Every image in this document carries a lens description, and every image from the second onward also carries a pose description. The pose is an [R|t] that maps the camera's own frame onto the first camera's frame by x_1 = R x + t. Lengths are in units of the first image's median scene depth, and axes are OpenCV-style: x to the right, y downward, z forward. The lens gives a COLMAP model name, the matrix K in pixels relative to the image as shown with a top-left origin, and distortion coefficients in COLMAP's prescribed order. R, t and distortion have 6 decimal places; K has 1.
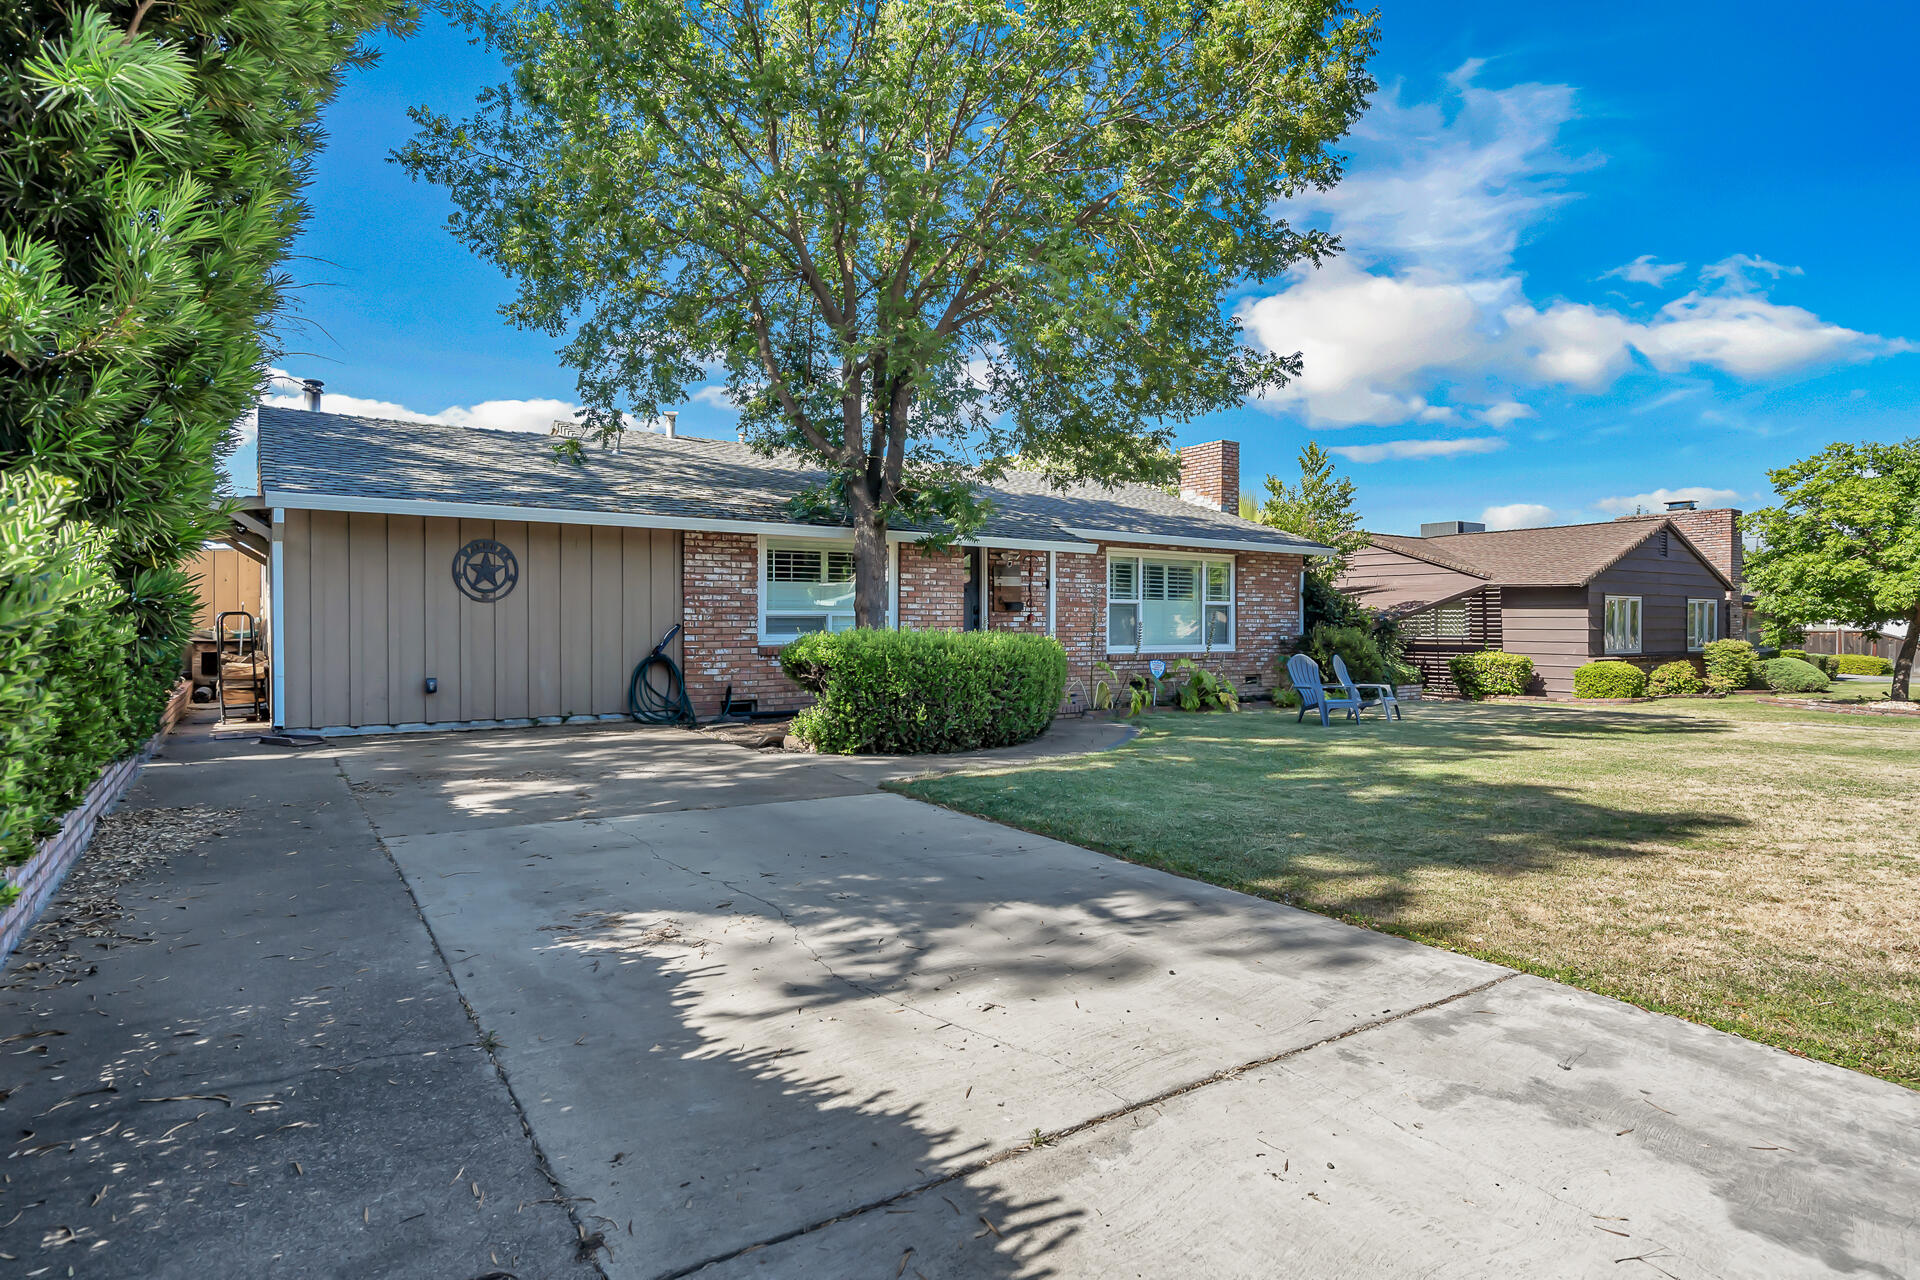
lens RADIAL K [[1060.4, 0, 960.0], [0, 1060.4, 640.0], [0, 0, 1]] dist [0.005056, 0.000794]
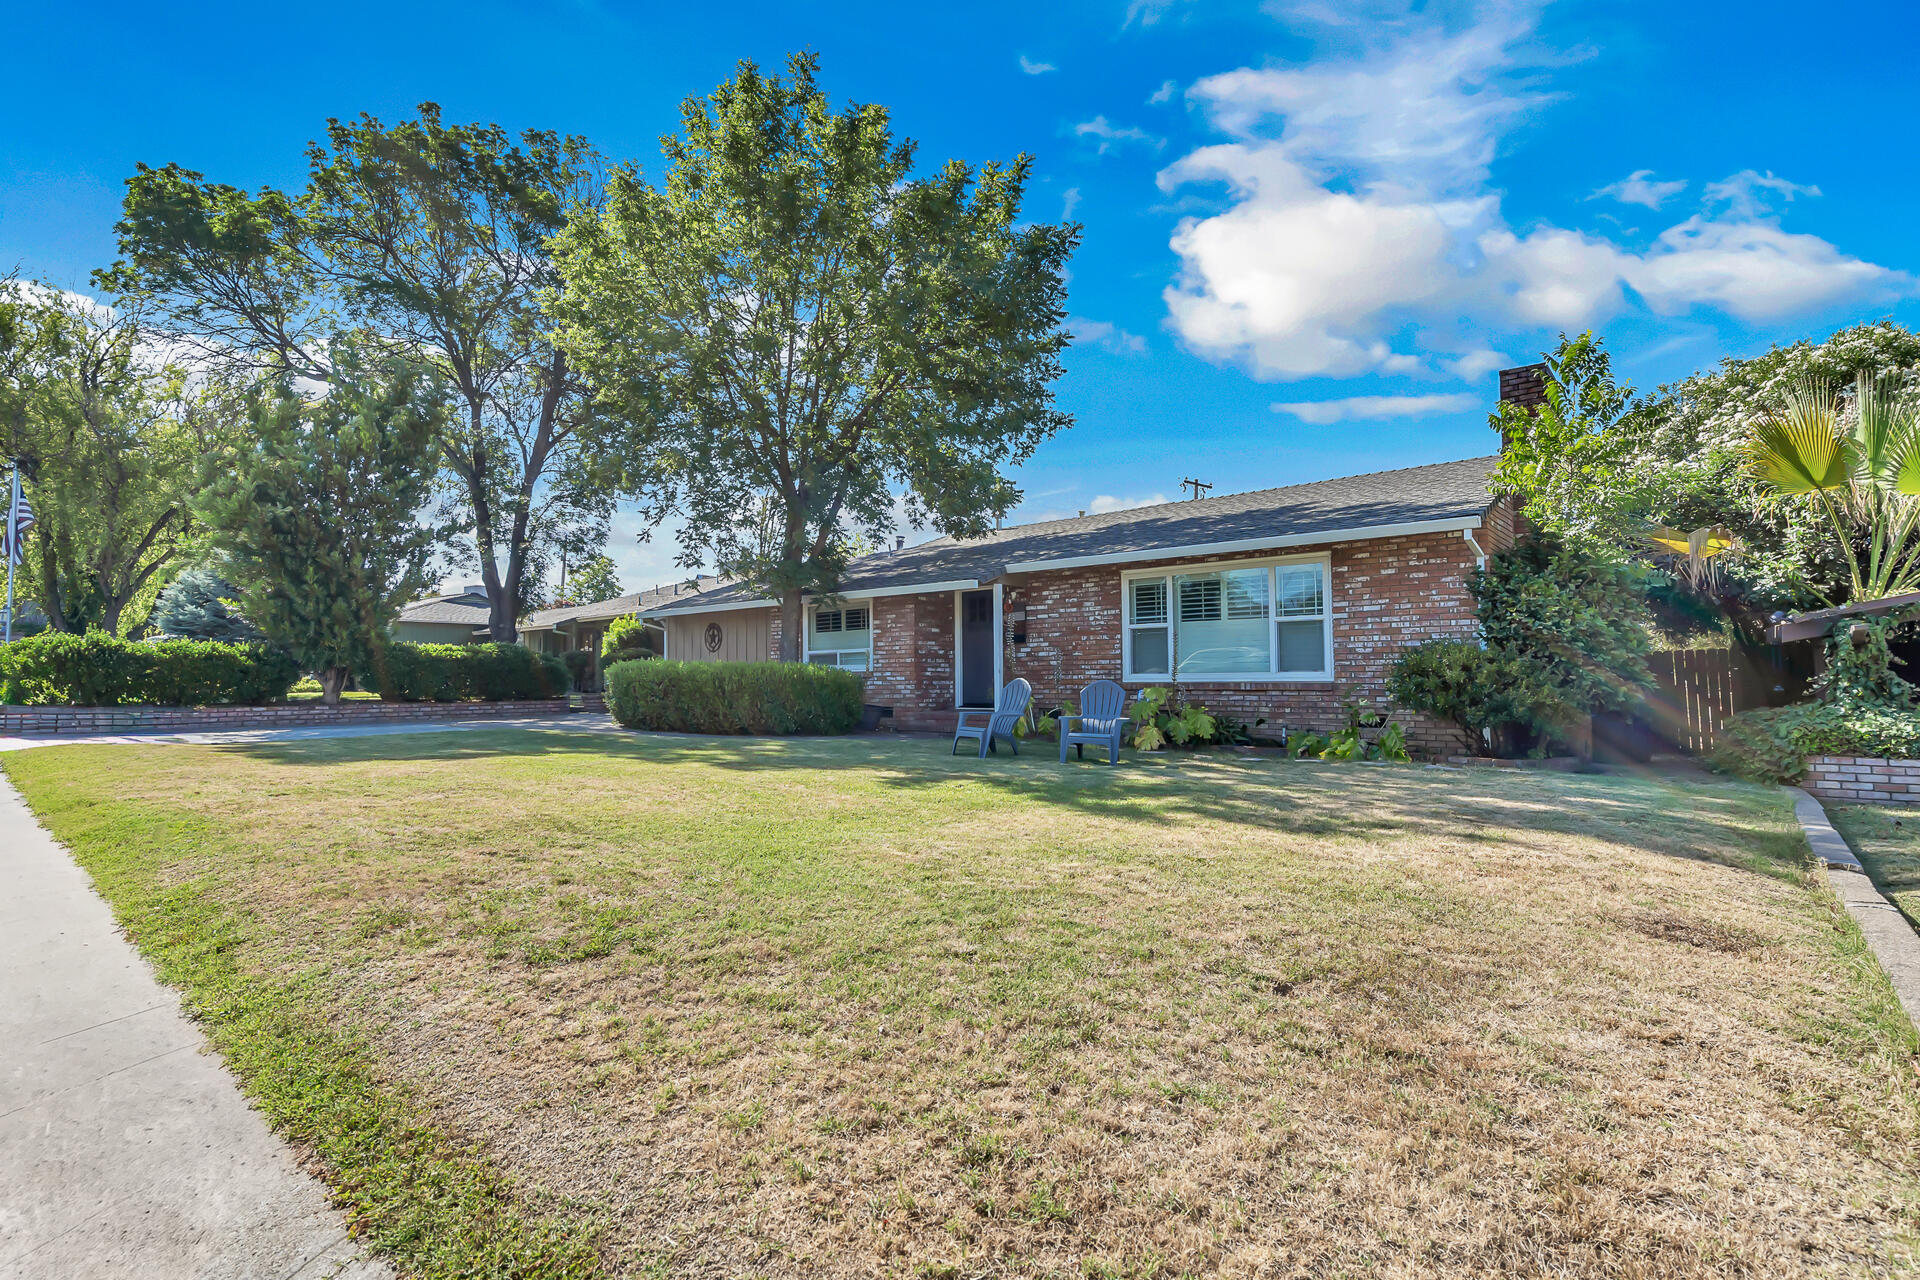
lens RADIAL K [[886.2, 0, 960.0], [0, 886.2, 640.0], [0, 0, 1]] dist [-0.001200, 0.000601]
pose [[0.259664, -0.039350, -0.964897, 0.945307], [0.003274, 0.999200, -0.039868, 0.007070], [0.965694, 0.007194, 0.259585, 0.704235]]
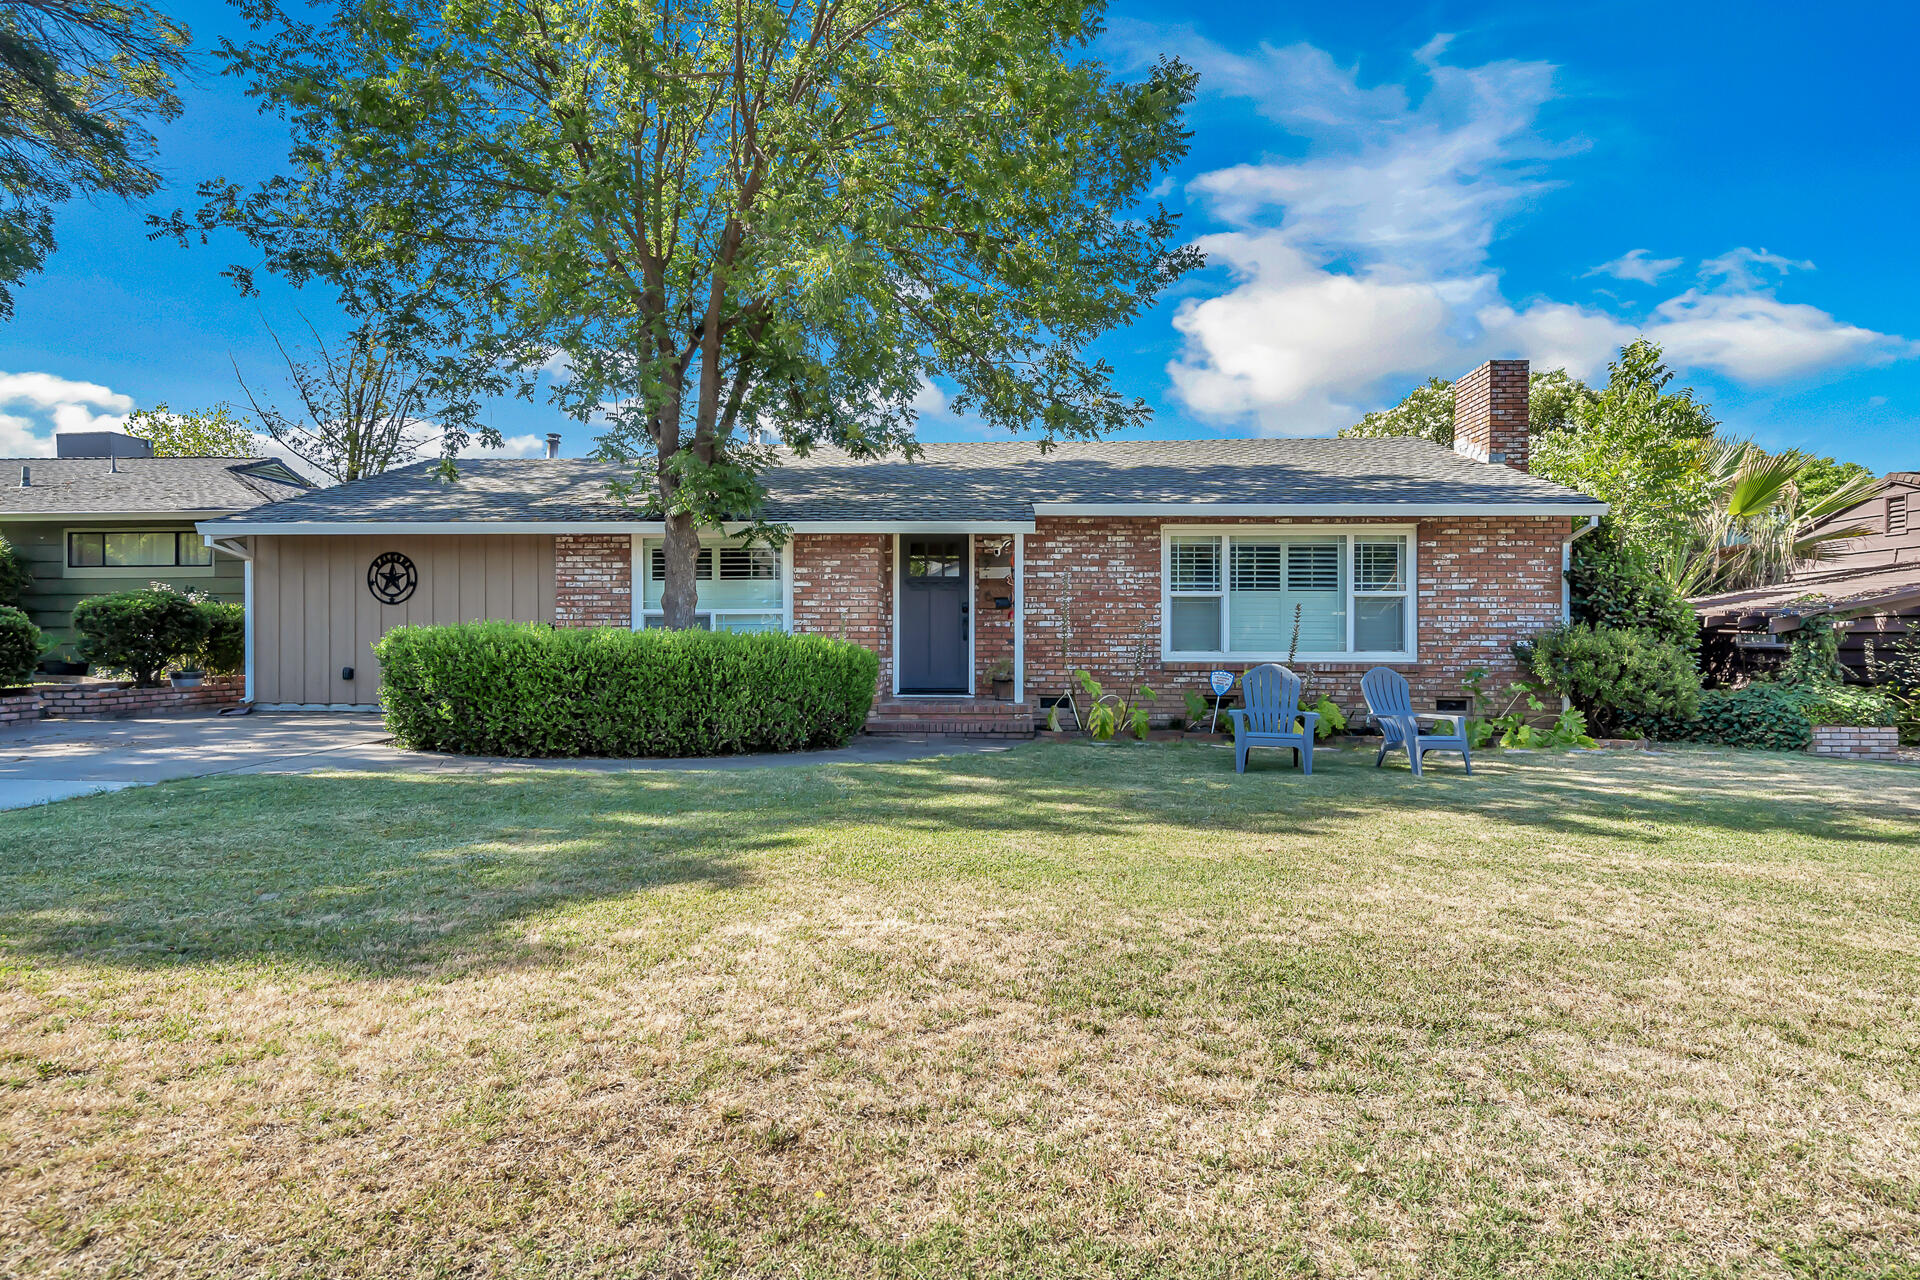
lens RADIAL K [[1060.4, 0, 960.0], [0, 1060.4, 640.0], [0, 0, 1]] dist [0.005056, 0.000794]
pose [[0.783479, 0.000731, -0.621417, 0.548228], [-0.009161, 0.999904, -0.010374, 0.007206], [0.621350, 0.013820, 0.783411, 0.321700]]
